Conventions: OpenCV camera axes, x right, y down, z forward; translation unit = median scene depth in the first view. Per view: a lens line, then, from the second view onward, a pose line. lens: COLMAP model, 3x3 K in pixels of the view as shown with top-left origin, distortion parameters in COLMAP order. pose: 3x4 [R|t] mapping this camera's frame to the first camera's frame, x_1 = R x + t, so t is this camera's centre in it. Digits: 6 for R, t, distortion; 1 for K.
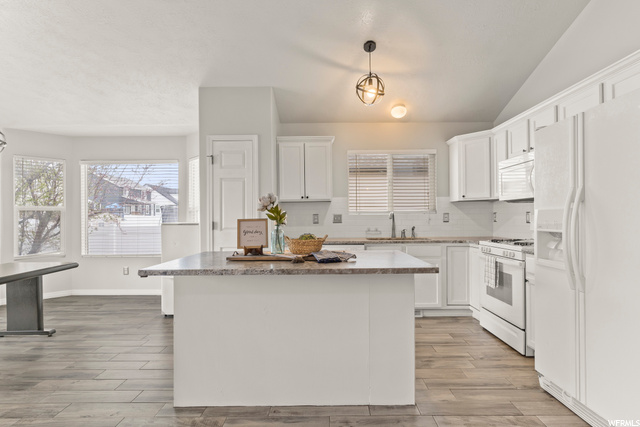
lens RADIAL K [[328.6, 0, 326.2], [0, 328.6, 217.5], [0, 0, 1]] dist [-0.002727, 0.000172]
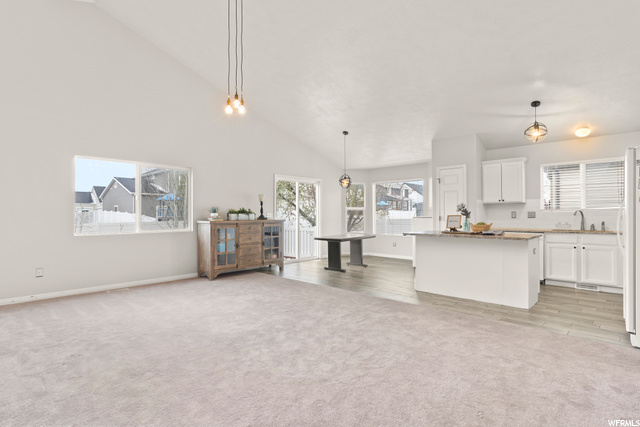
lens RADIAL K [[325.9, 0, 320.0], [0, 325.9, 213.5], [0, 0, 1]] dist [0.000111, 0.000789]
pose [[0.728228, 0.004468, -0.685321, 0.371382], [-0.002179, 0.999989, 0.004204, -0.006350], [0.685332, -0.001568, 0.728229, -0.684502]]
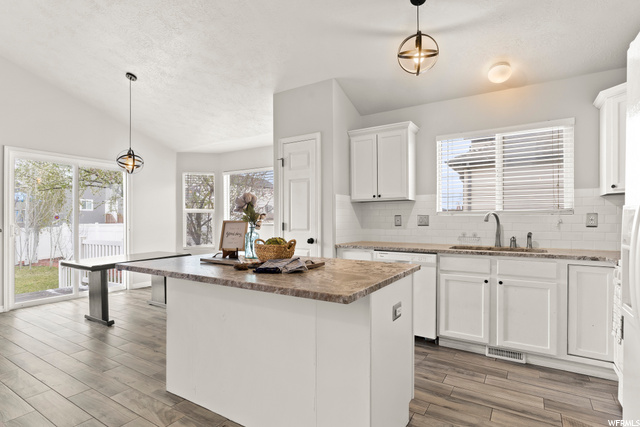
lens RADIAL K [[328.5, 0, 321.6], [0, 328.5, 222.0], [0, 0, 1]] dist [-0.000346, 0.000764]
pose [[0.845832, 0.010704, -0.533342, 0.296797], [-0.004574, 0.999907, 0.012814, -0.002479], [0.533430, -0.008399, 0.845803, 0.186185]]
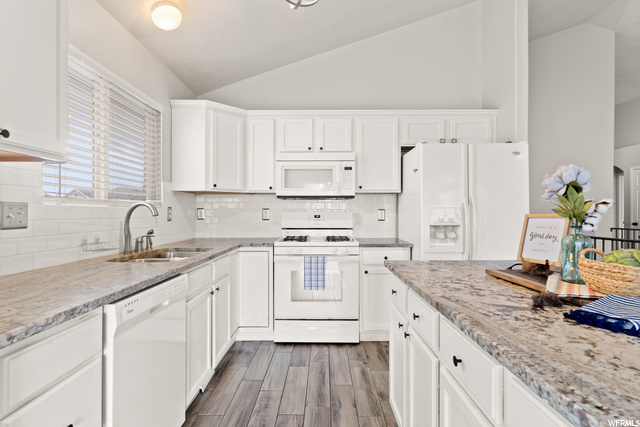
lens RADIAL K [[325.9, 0, 320.0], [0, 325.9, 213.5], [0, 0, 1]] dist [0.000111, 0.000789]
pose [[0.005368, 0.007786, 0.999955, -0.331544], [-0.000689, 0.999969, -0.007783, 0.003686], [-0.999985, -0.000647, 0.005374, 0.795381]]
